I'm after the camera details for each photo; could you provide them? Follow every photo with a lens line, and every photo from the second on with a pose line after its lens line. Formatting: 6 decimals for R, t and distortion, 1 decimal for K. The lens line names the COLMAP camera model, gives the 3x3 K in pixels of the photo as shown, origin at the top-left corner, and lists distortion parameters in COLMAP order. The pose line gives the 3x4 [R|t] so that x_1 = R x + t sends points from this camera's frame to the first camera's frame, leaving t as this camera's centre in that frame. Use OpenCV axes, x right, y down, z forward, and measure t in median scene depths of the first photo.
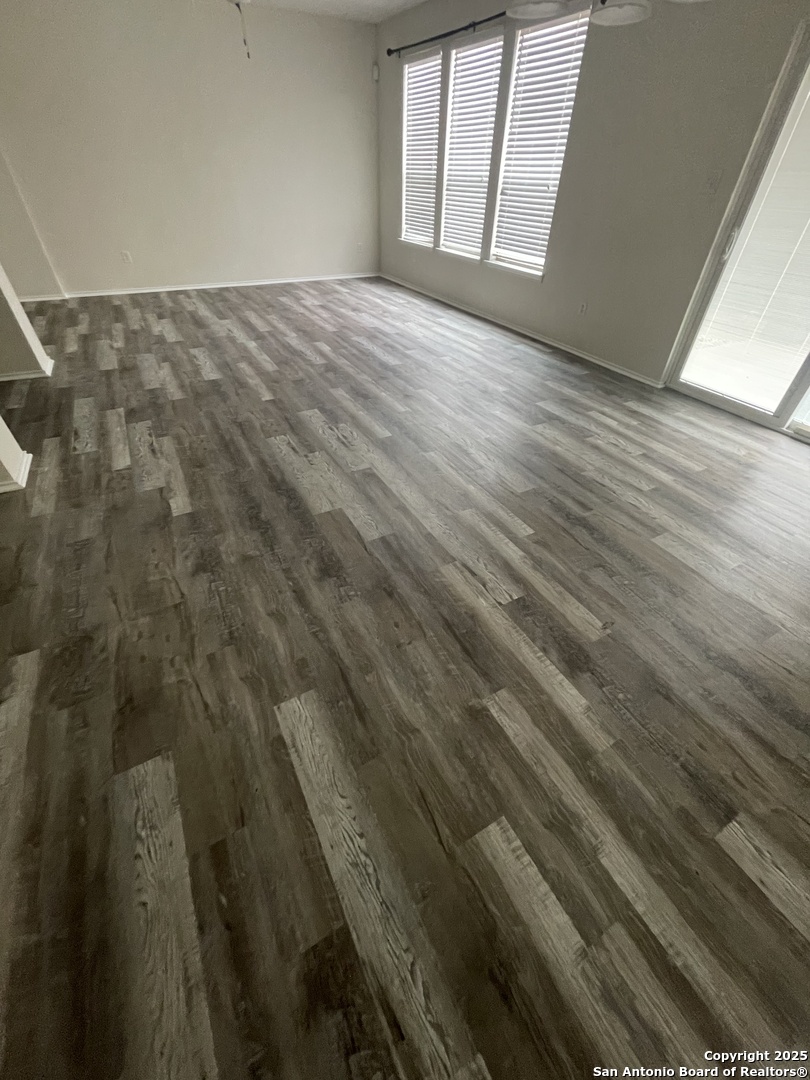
lens RADIAL K [[434.1, 0, 405.4], [0, 434.1, 539.2], [0, 0, 1]] dist [-0.003969, 0.000252]
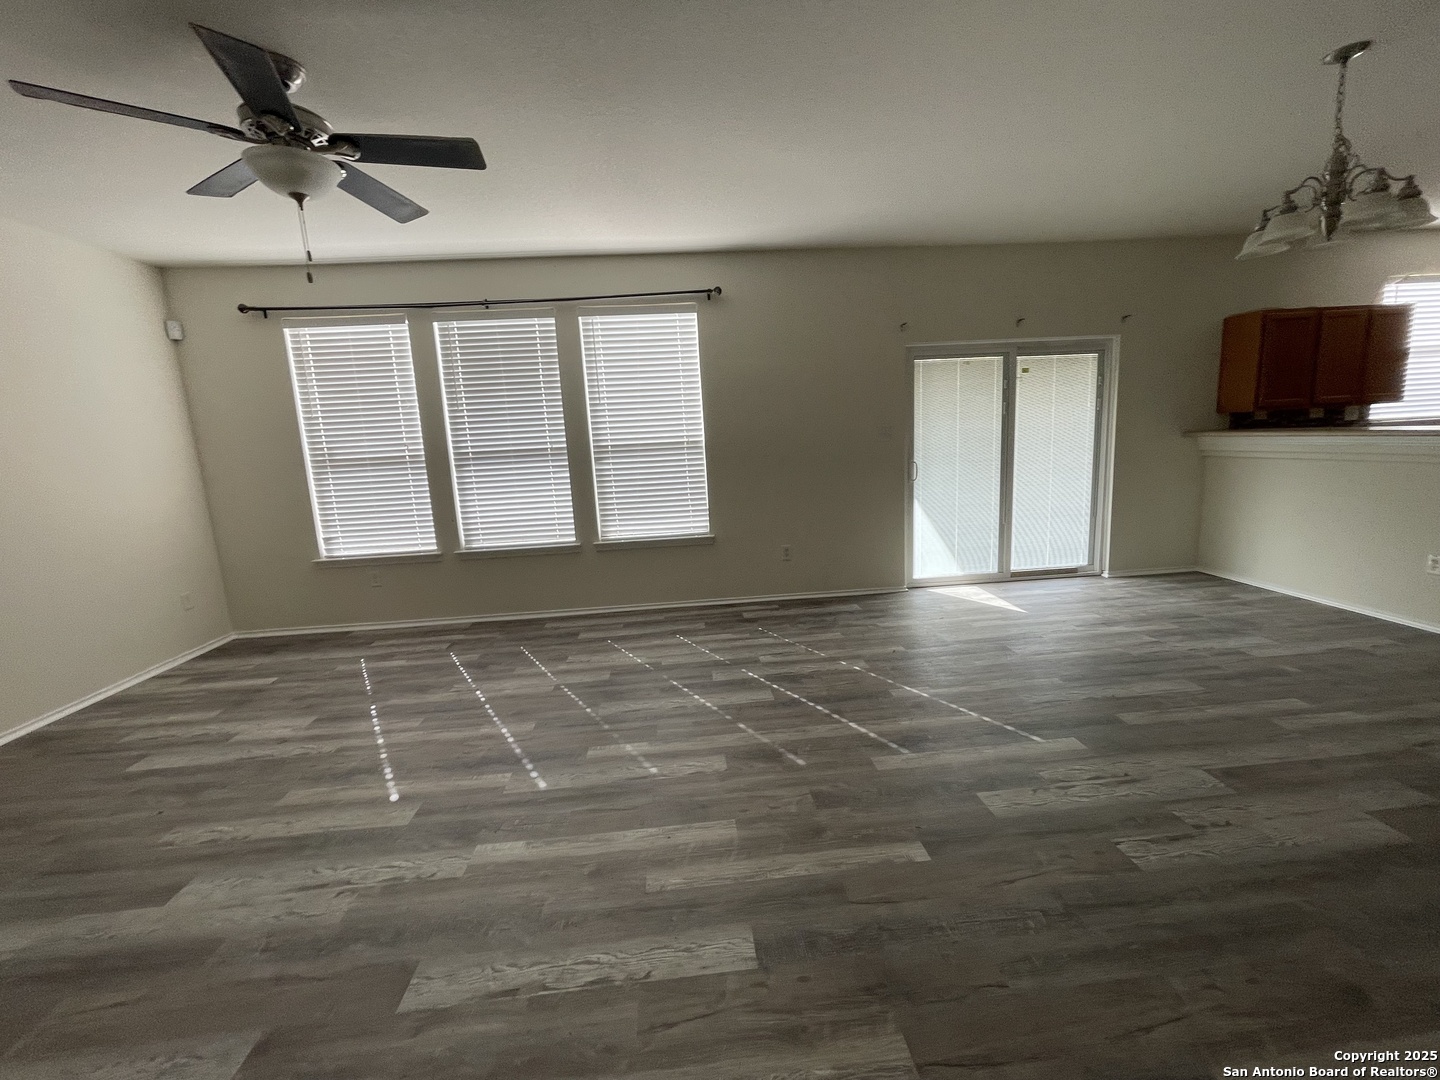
lens RADIAL K [[578.8, 0, 720.9], [0, 578.8, 534.4], [0, 0, 1]] dist [-0.003969, 0.000252]
pose [[0.407706, -0.196943, 0.891622, -1.707721], [0.635242, 0.762613, -0.122025, -1.246426], [-0.655930, 0.616145, 0.436028, 1.362887]]
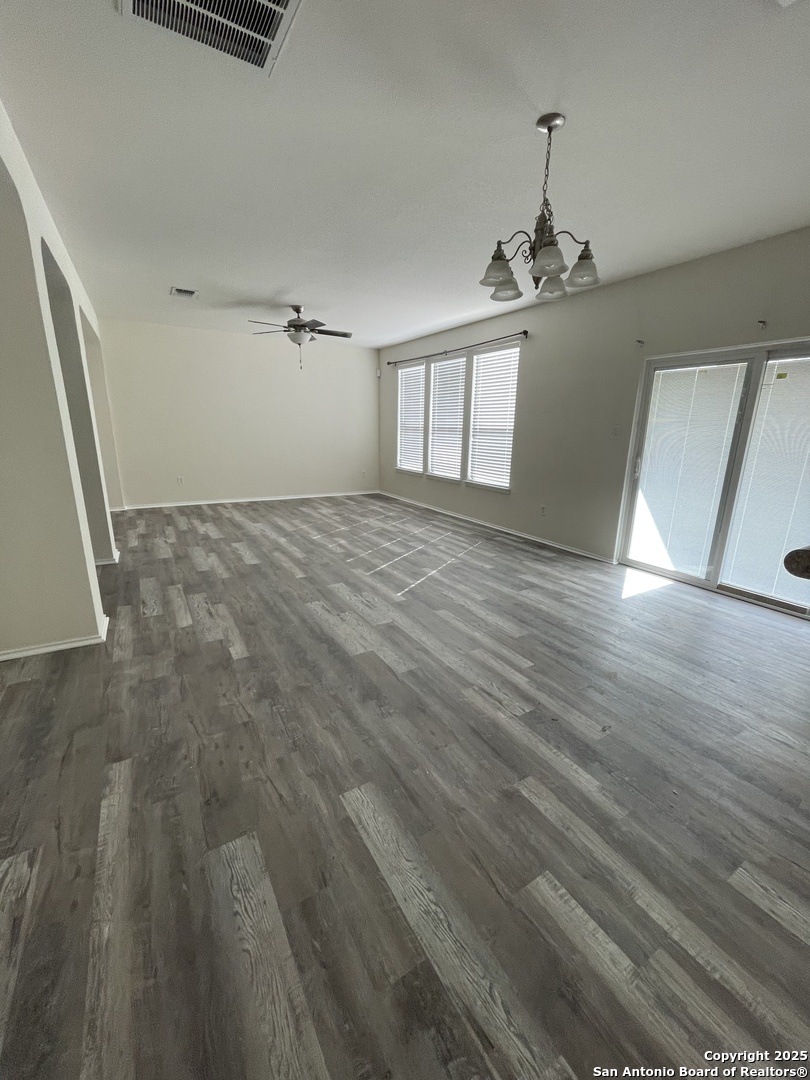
lens RADIAL K [[434.1, 0, 406.3], [0, 434.1, 540.3], [0, 0, 1]] dist [-0.003969, 0.000252]
pose [[0.999073, -0.013855, 0.040748, -0.137660], [0.030005, 0.902977, -0.428640, 0.233566], [-0.030856, 0.429465, 0.902556, -0.309955]]
